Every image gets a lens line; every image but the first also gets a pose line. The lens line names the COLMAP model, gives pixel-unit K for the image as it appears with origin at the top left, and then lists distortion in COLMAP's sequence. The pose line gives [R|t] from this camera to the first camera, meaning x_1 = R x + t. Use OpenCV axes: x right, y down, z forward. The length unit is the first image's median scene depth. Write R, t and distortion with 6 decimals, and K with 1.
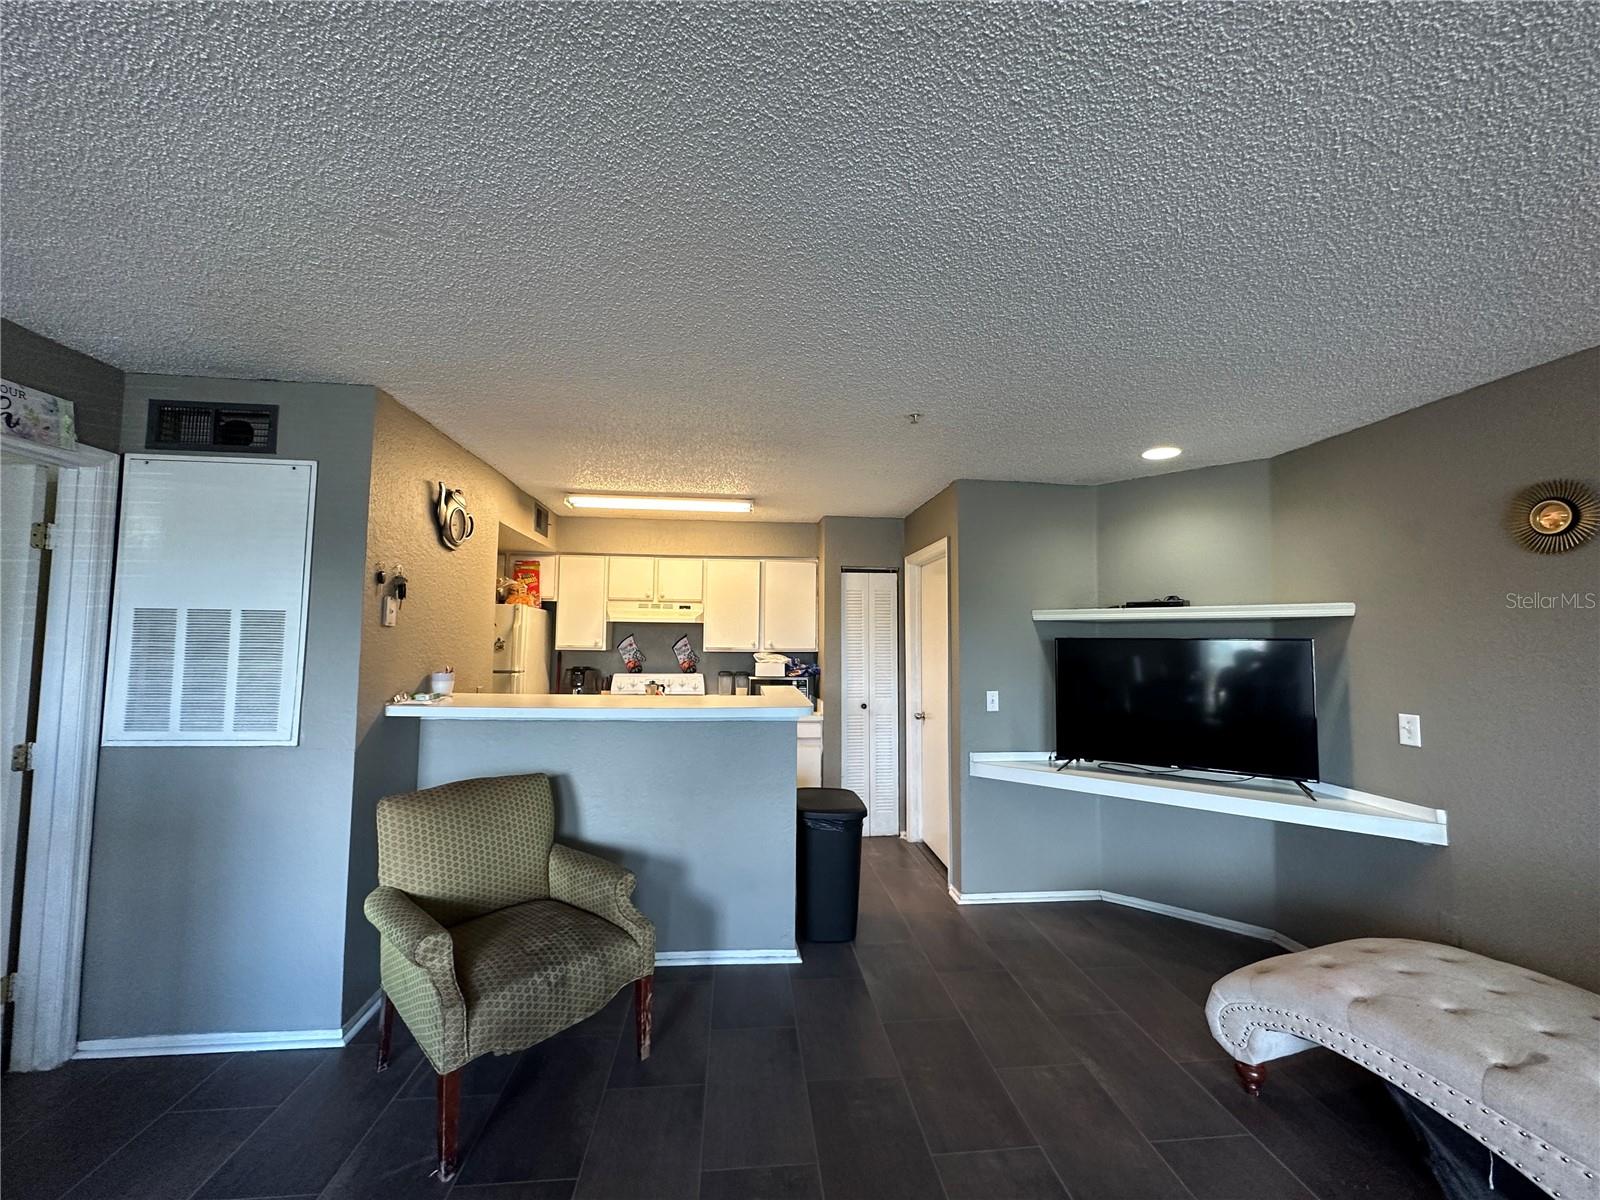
lens RADIAL K [[638.5, 0, 800.0], [0, 638.5, 600.0], [0, 0, 1]] dist [-0.001304, 0.000975]
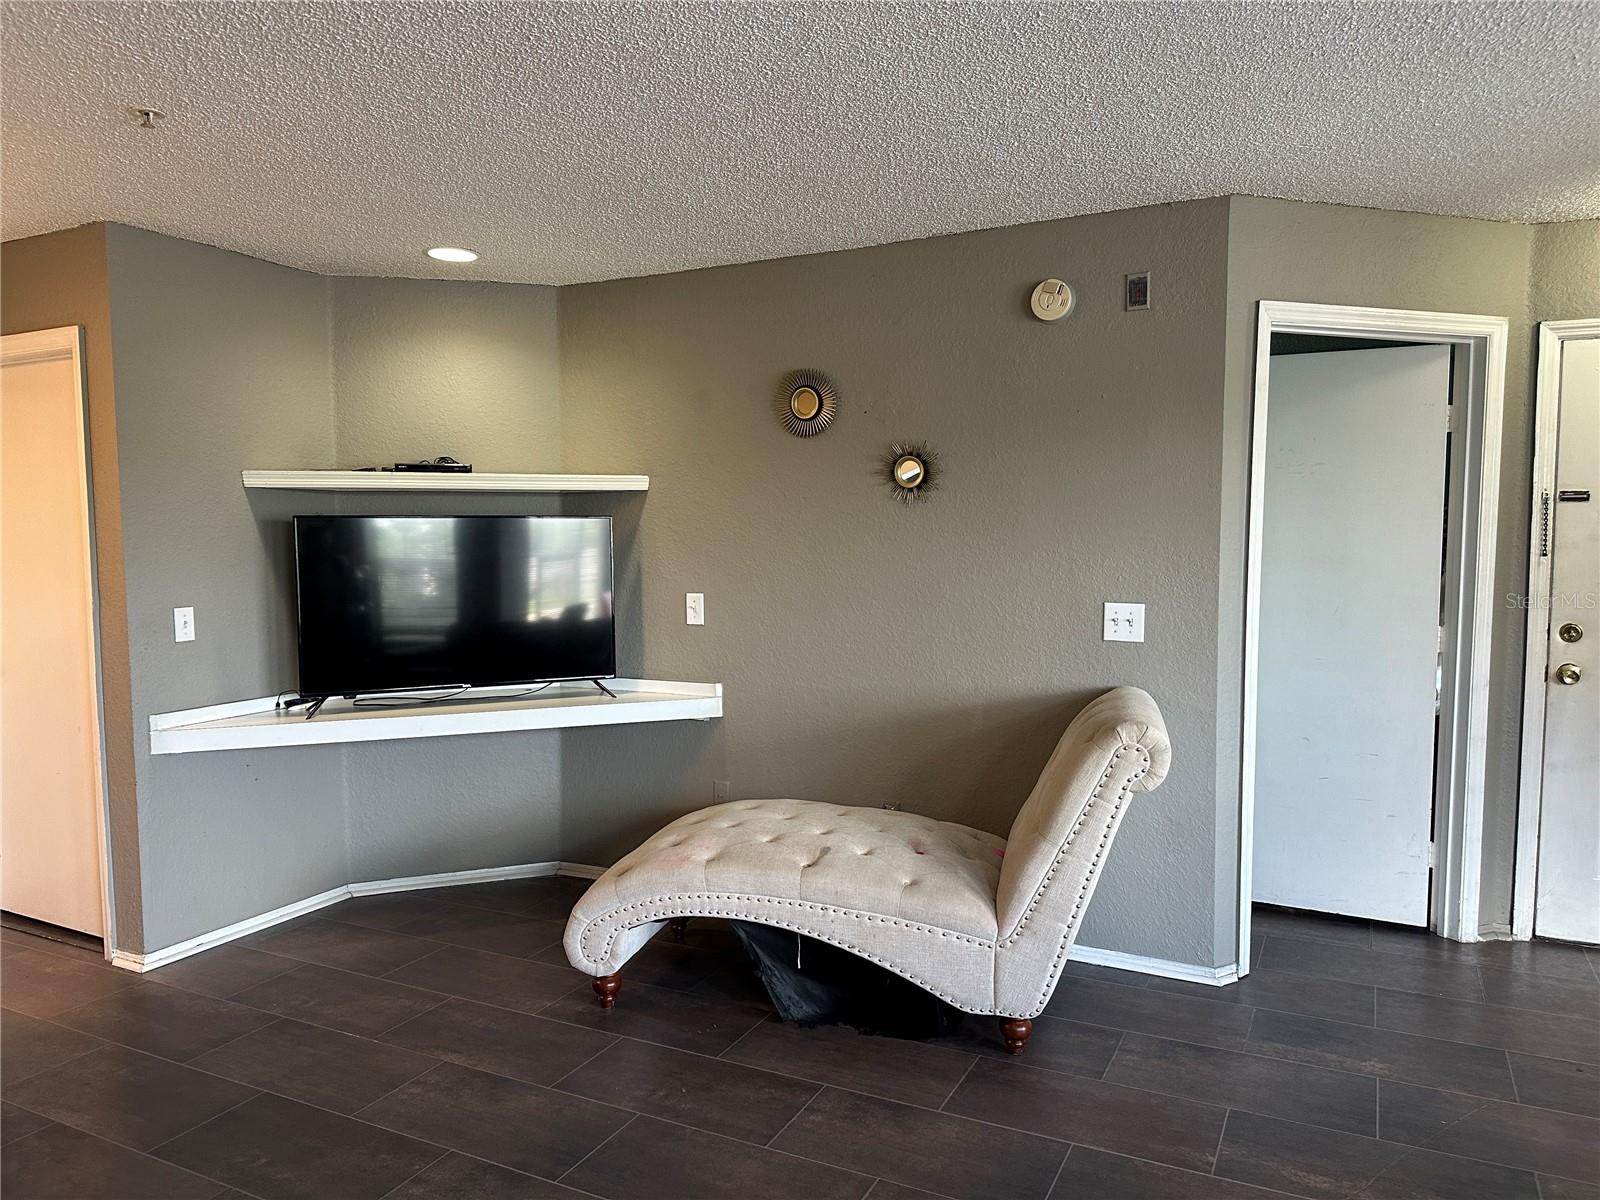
lens RADIAL K [[1113.3, 0, 800.0], [0, 1113.3, 600.0], [0, 0, 1]] dist [0.131116, -0.164918]
pose [[0.543681, -0.067082, 0.836607, -0.349859], [-0.041258, 0.993460, 0.106471, 0.002066], [-0.838277, -0.092403, 0.537357, -0.043921]]
